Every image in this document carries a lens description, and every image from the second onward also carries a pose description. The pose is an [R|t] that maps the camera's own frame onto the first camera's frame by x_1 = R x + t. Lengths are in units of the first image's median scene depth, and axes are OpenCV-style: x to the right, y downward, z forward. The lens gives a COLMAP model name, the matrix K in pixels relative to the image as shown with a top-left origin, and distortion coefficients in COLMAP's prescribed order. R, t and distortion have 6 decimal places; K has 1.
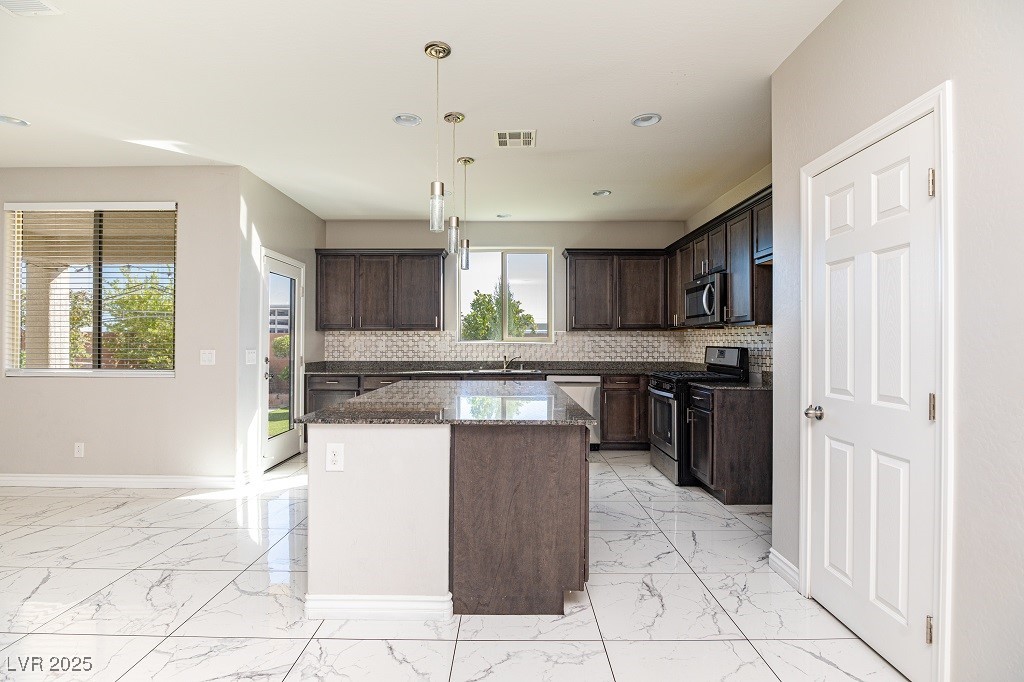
lens RADIAL K [[498.2, 0, 514.6], [0, 498.2, 339.9], [0, 0, 1]] dist [-0.019715, -0.000715]
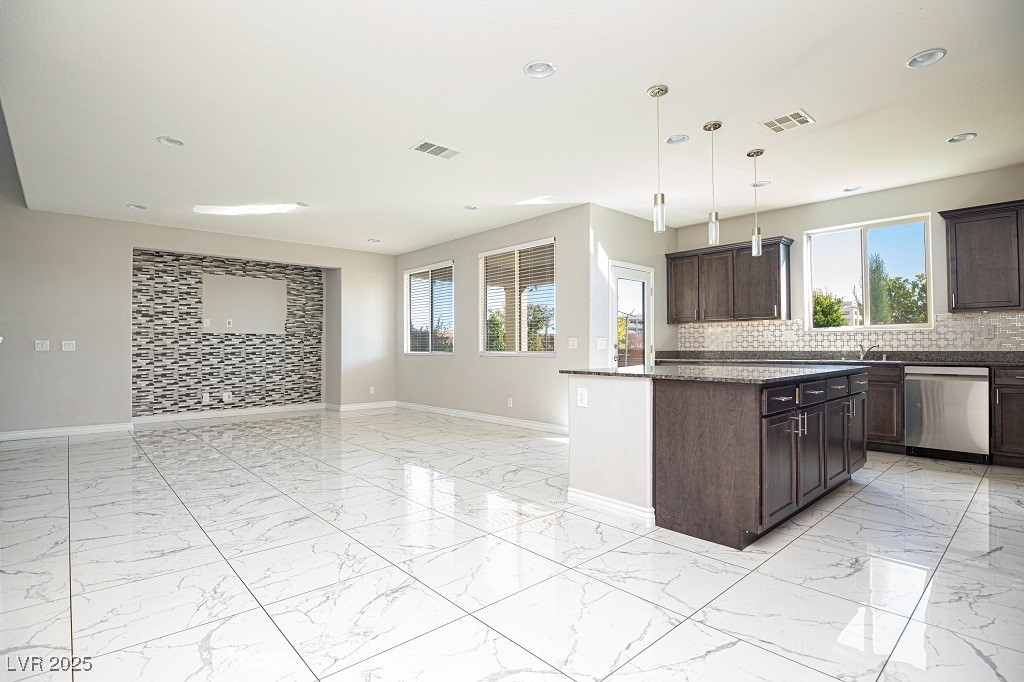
lens RADIAL K [[500.9, 0, 503.8], [0, 500.9, 337.9], [0, 0, 1]] dist [-0.036640, -0.000032]
pose [[0.659093, -0.018142, -0.751843, 0.235805], [0.008951, 0.999827, -0.016279, 0.030731], [0.752009, 0.004000, 0.659141, -0.063901]]
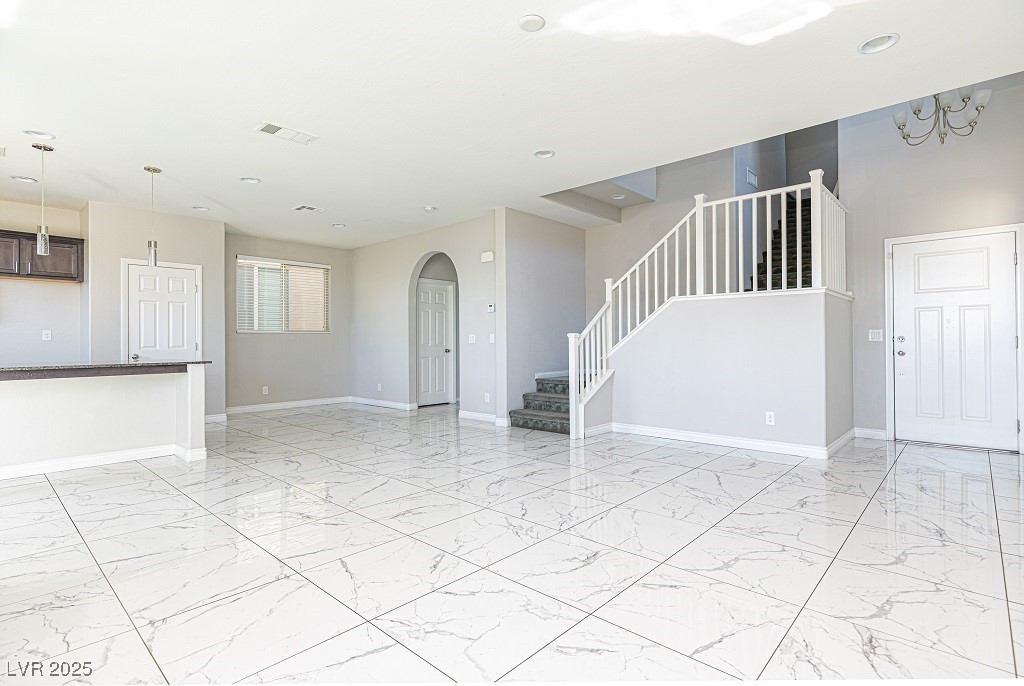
lens RADIAL K [[504.2, 0, 518.6], [0, 504.2, 339.1], [0, 0, 1]] dist [-0.000153, 0.000152]
pose [[-0.736335, 0.007026, 0.676581, -1.100265], [0.004546, 0.999975, -0.005437, 0.032761], [-0.676602, -0.000928, -0.736348, 0.652886]]
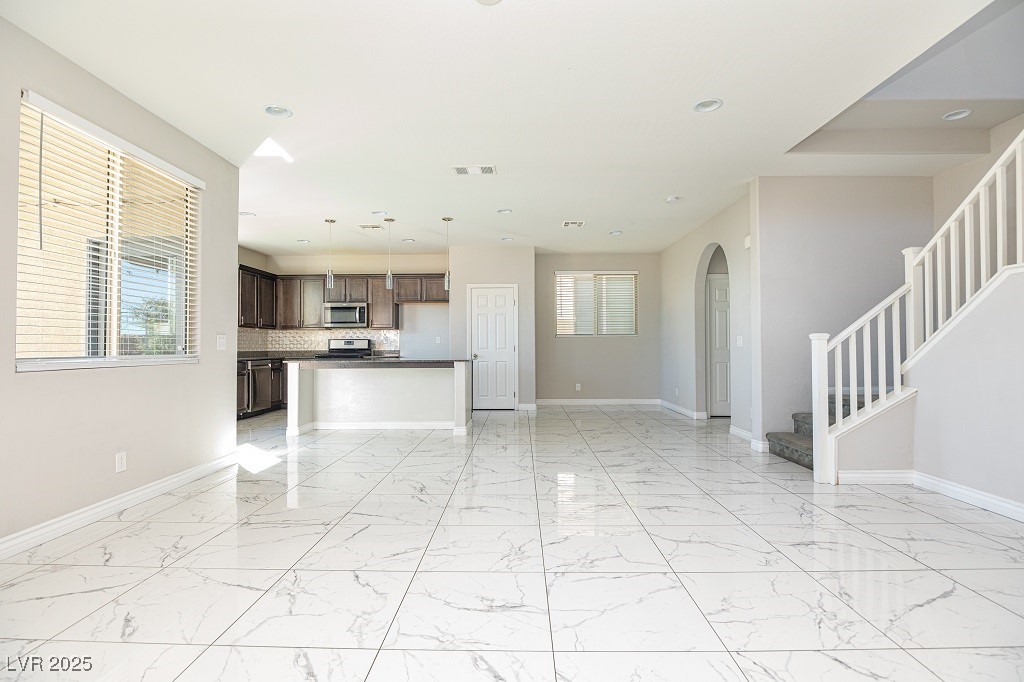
lens RADIAL K [[494.6, 0, 508.3], [0, 494.6, 339.1], [0, 0, 1]] dist [-0.014760, -0.000929]
pose [[0.026226, 0.013274, 0.999568, -1.205620], [0.002139, 0.999909, -0.013334, 0.032453], [-0.999654, 0.002488, 0.026195, 0.274438]]
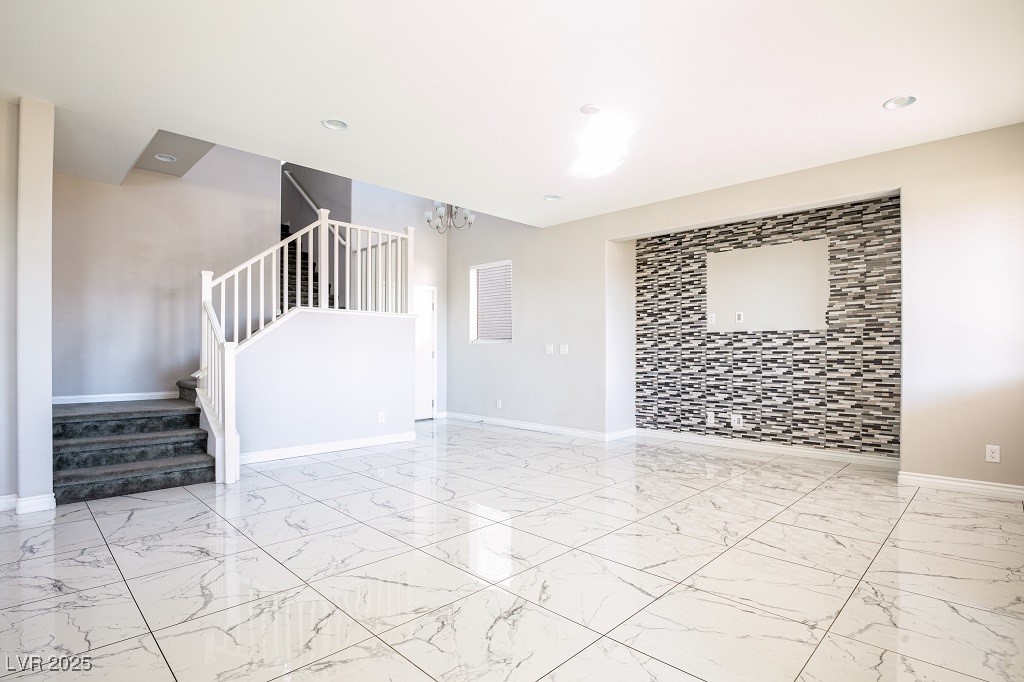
lens RADIAL K [[507.4, 0, 514.3], [0, 507.4, 355.6], [0, 0, 1]] dist [-0.030207, -0.000392]
pose [[-0.703031, 0.000630, -0.711159, -0.298036], [-0.000995, 0.999998, 0.001869, 0.034708], [0.711159, 0.002022, -0.703029, 0.663351]]
